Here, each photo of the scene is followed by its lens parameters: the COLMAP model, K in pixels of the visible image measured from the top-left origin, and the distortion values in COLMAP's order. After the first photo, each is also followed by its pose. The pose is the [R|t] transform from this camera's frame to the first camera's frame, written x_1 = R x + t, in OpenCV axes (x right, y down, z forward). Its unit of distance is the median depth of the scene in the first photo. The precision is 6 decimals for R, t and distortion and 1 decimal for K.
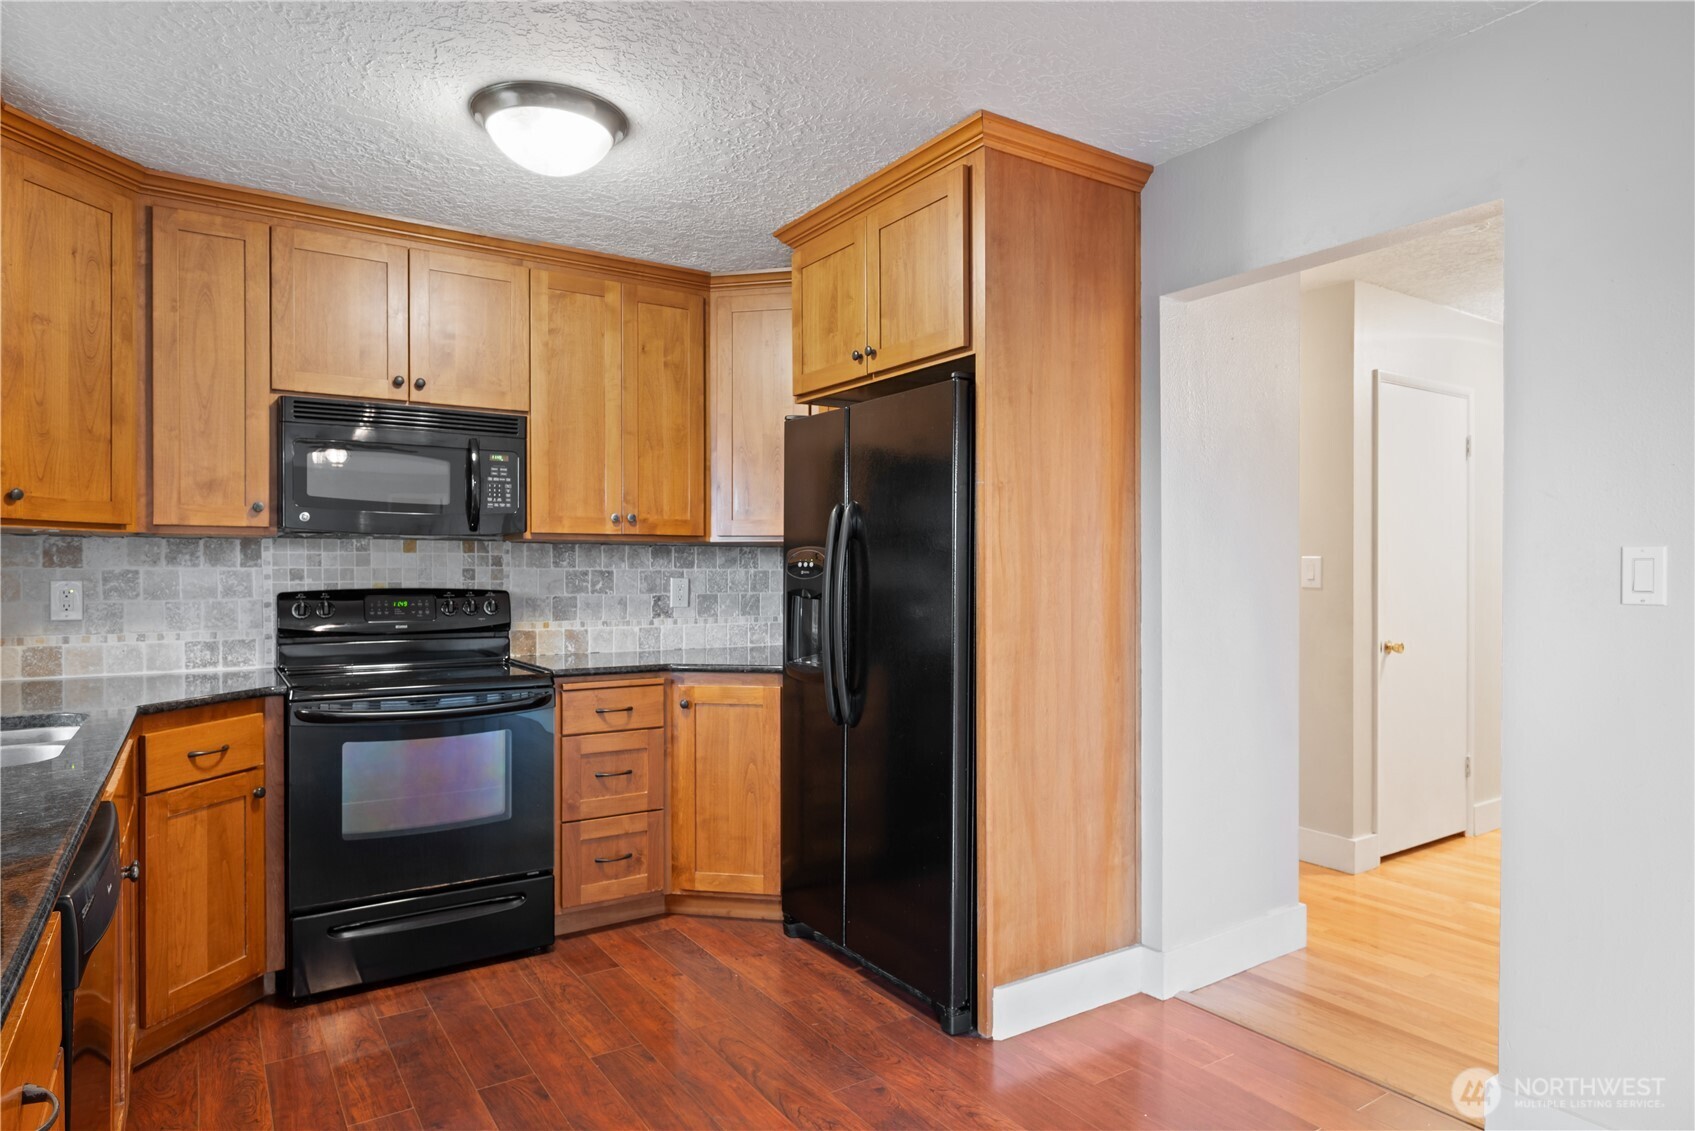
lens RADIAL K [[978.0, 0, 843.3], [0, 978.0, 577.4], [0, 0, 1]] dist [-0.001809, -0.001717]
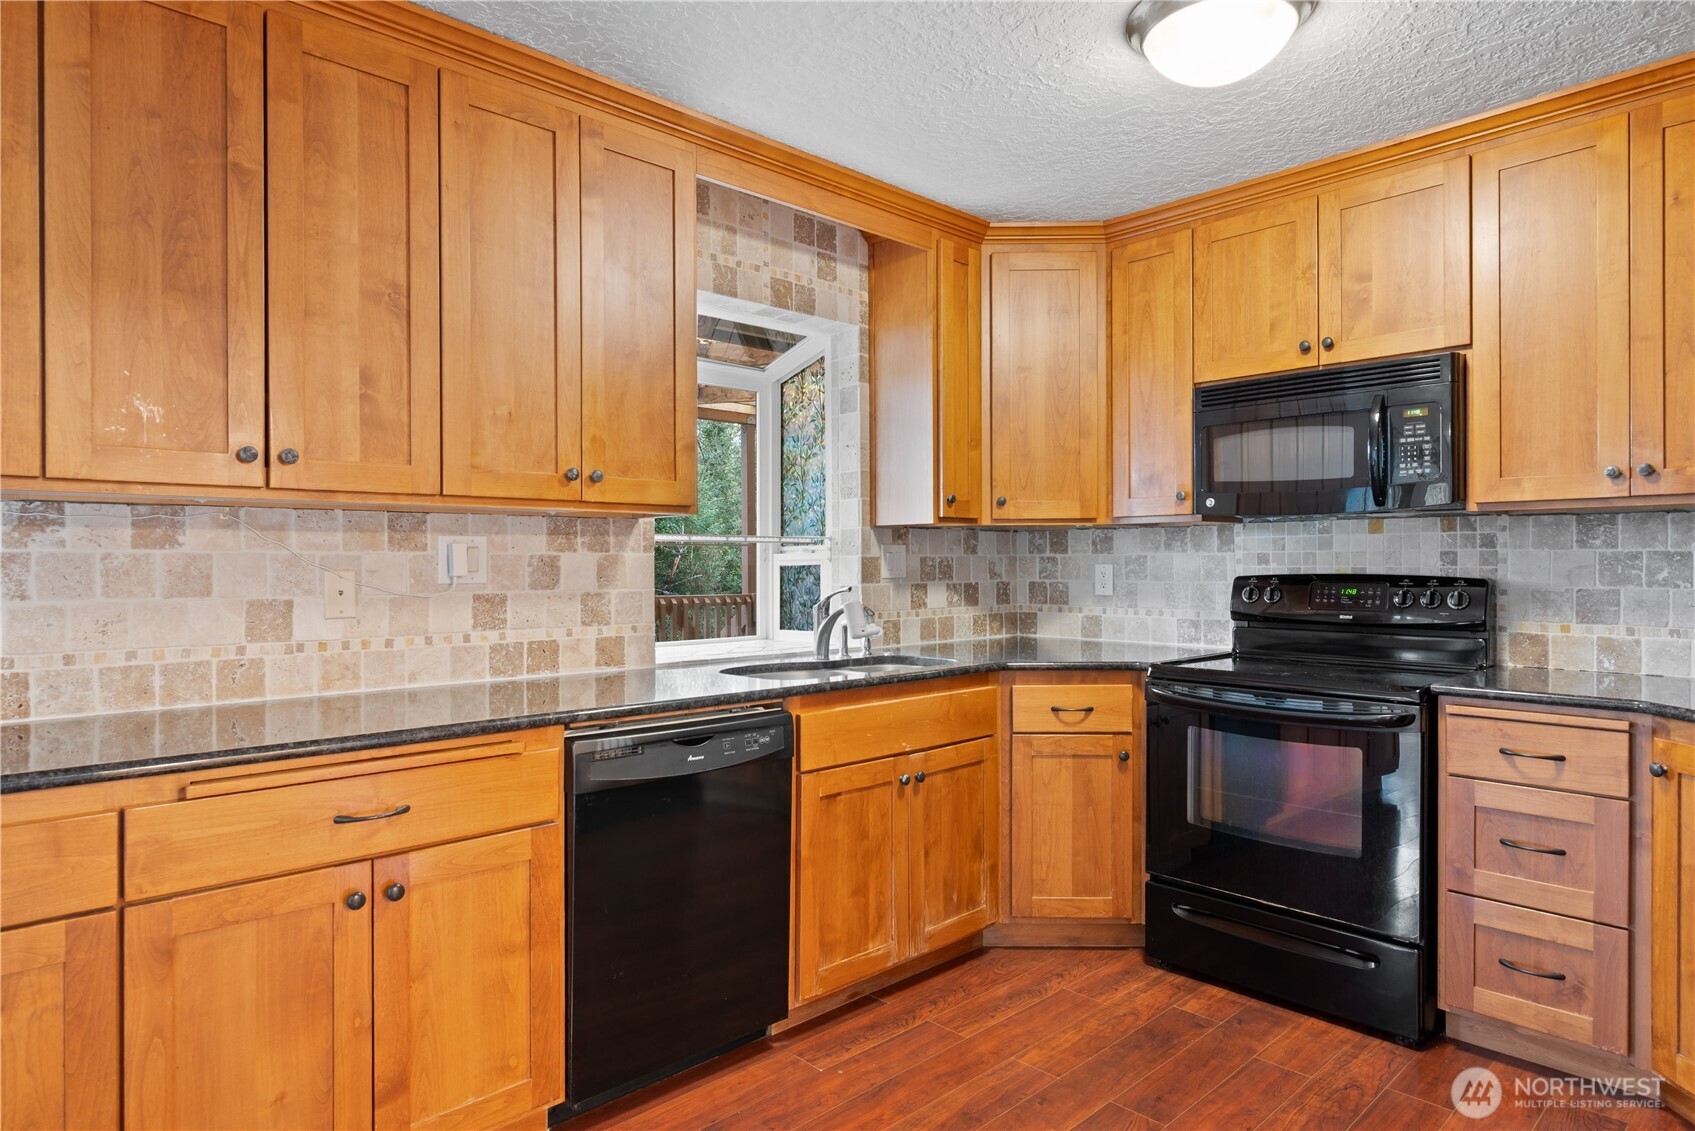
lens RADIAL K [[978.0, 0, 843.0], [0, 978.0, 565.9], [0, 0, 1]] dist [-0.001809, -0.001717]
pose [[0.173630, 0.005308, -0.984797, 0.367551], [-0.000948, 0.999986, 0.005223, -0.000624], [0.984811, 0.000027, 0.173632, 0.414890]]
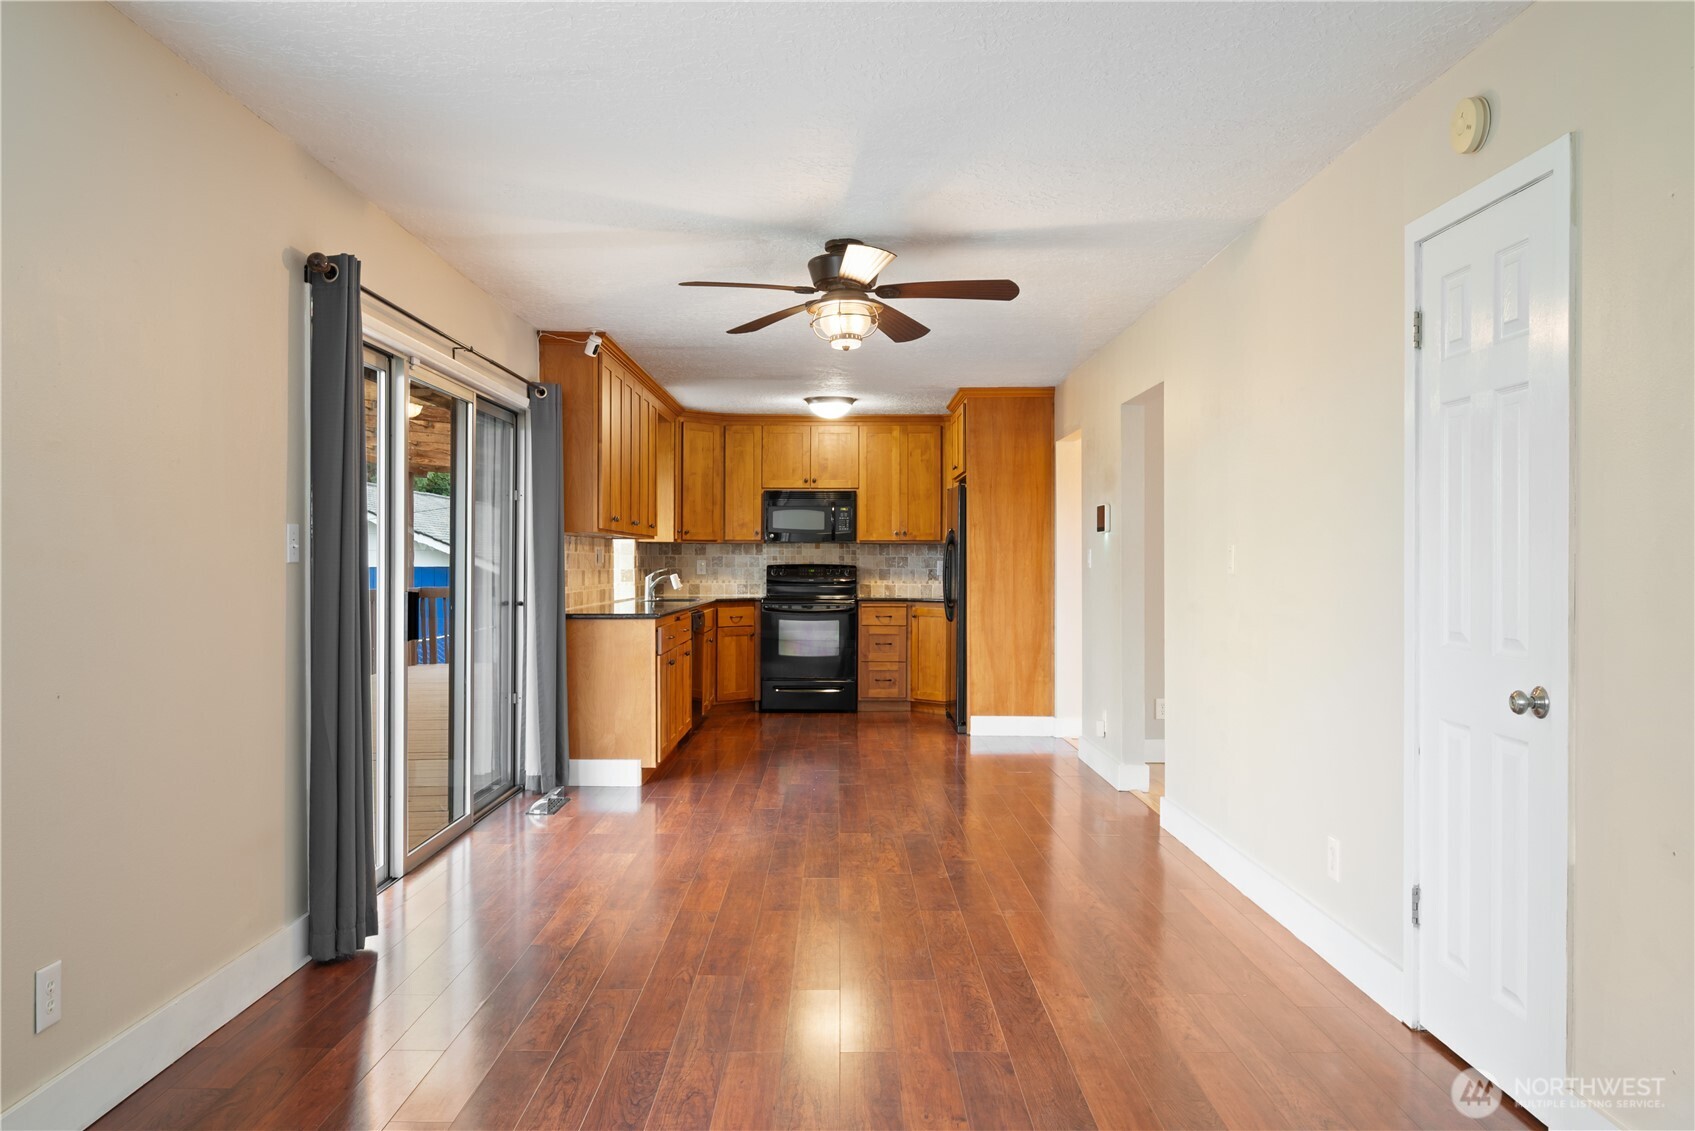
lens RADIAL K [[1289.2, 0, 840.3], [0, 1289.2, 563.4], [0, 0, 1]] dist [-0.000712, -0.000020]
pose [[0.834076, 0.004577, -0.551630, 1.419476], [-0.006009, 0.999982, -0.000789, 0.011984], [0.551617, 0.003972, 0.834088, -1.677261]]
